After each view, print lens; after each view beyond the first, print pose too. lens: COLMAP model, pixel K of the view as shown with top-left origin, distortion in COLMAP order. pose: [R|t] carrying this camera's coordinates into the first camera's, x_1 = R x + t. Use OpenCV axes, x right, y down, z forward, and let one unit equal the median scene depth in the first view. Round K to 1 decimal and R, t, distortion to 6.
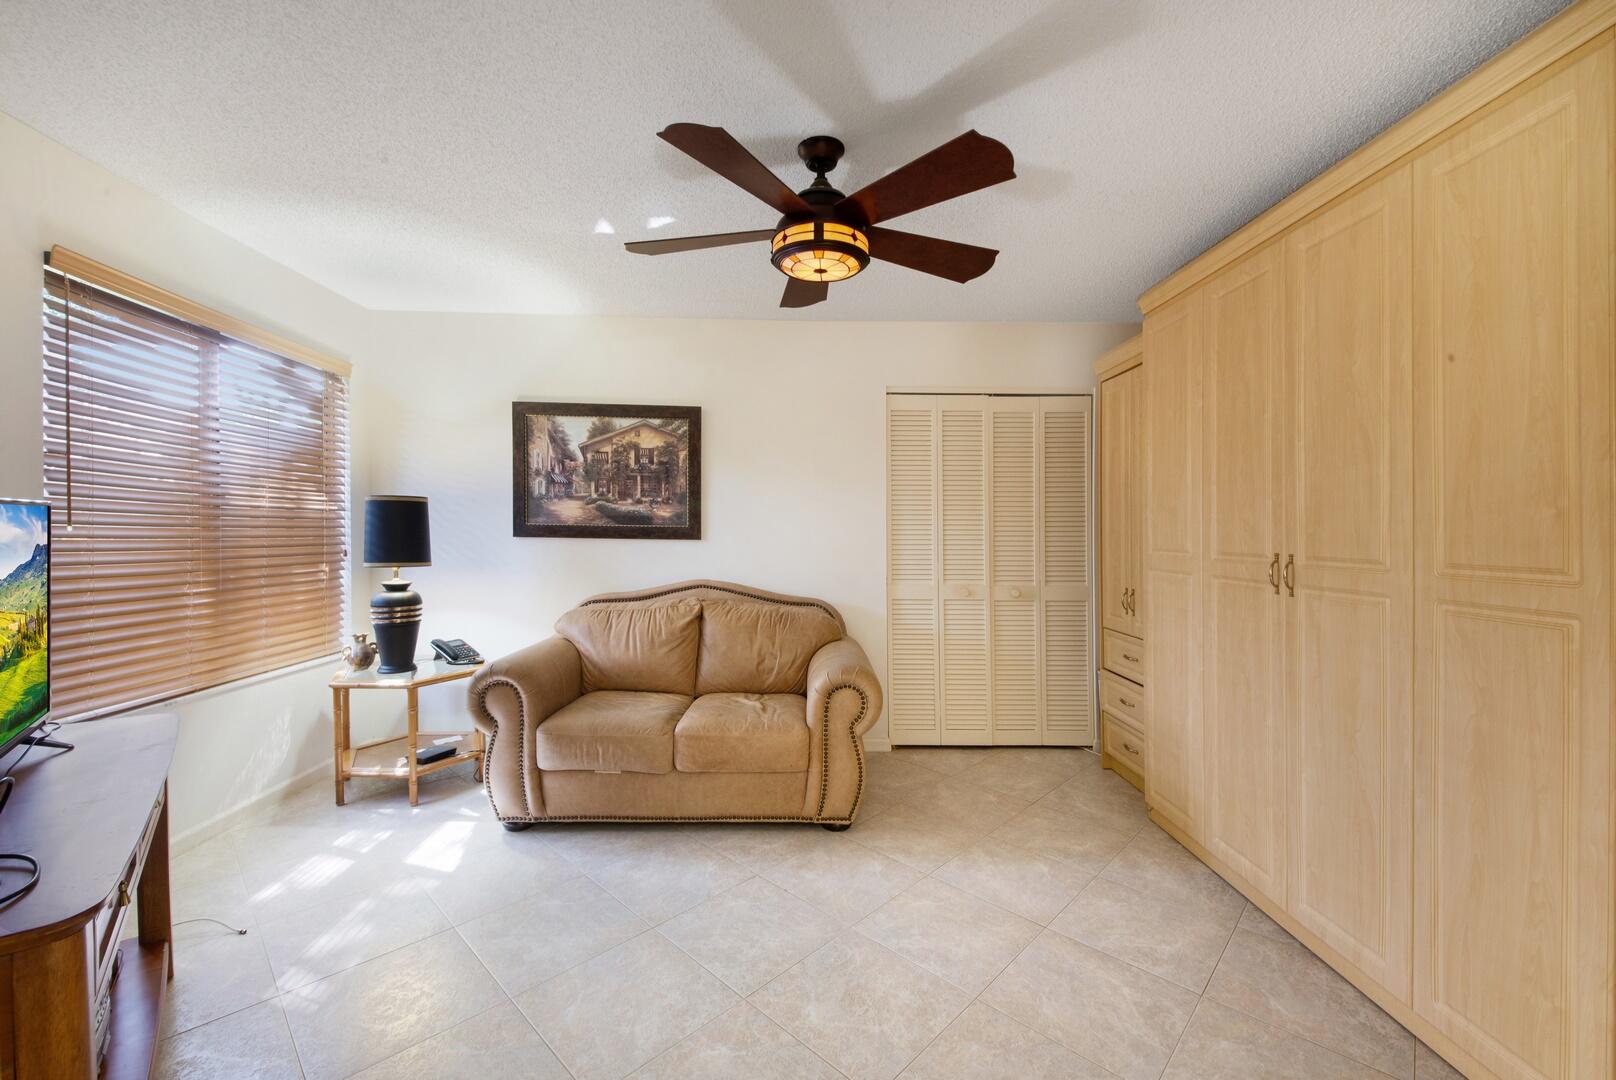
lens RADIAL K [[627.2, 0, 806.3], [0, 627.2, 526.2], [0, 0, 1]] dist [0.021513, -0.016201]
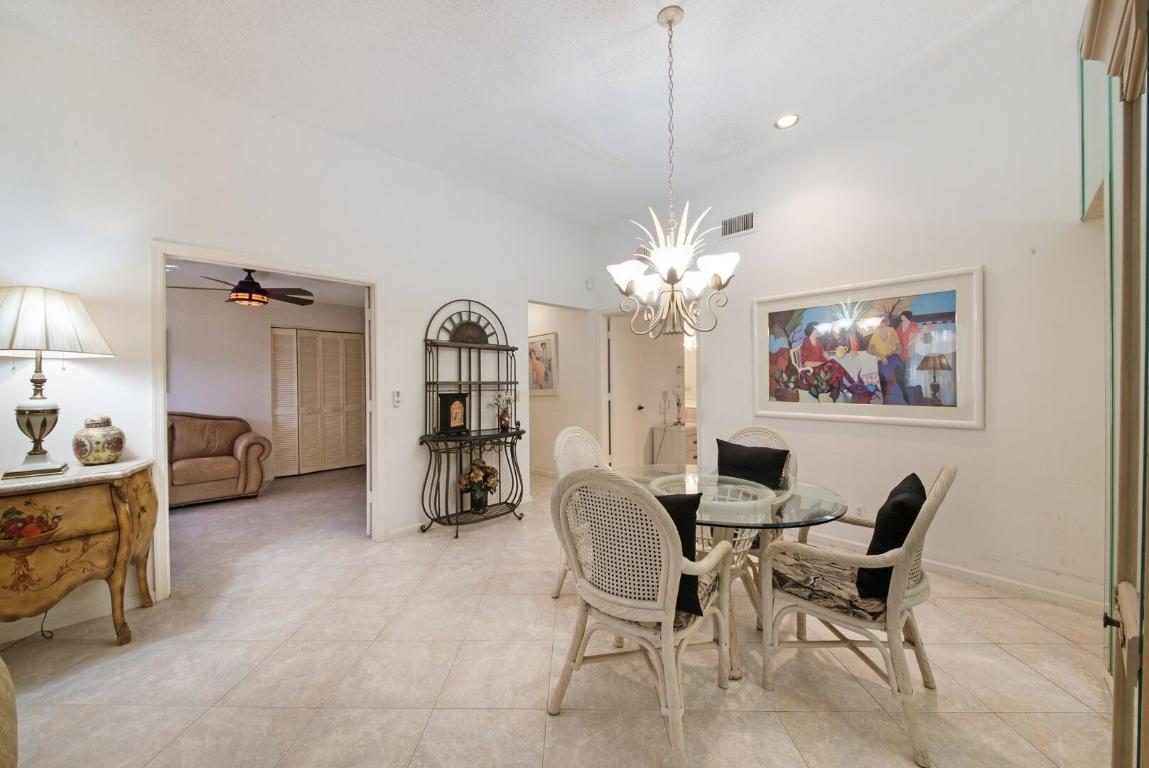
lens RADIAL K [[433.6, 0, 574.5], [0, 433.6, 384.0], [0, 0, 1]] dist [-0.006445, -0.000076]
pose [[0.714963, -0.006791, 0.699129, -0.256169], [0.011202, 0.999936, -0.001743, 0.011793], [-0.699072, 0.009078, 0.714993, -1.314620]]
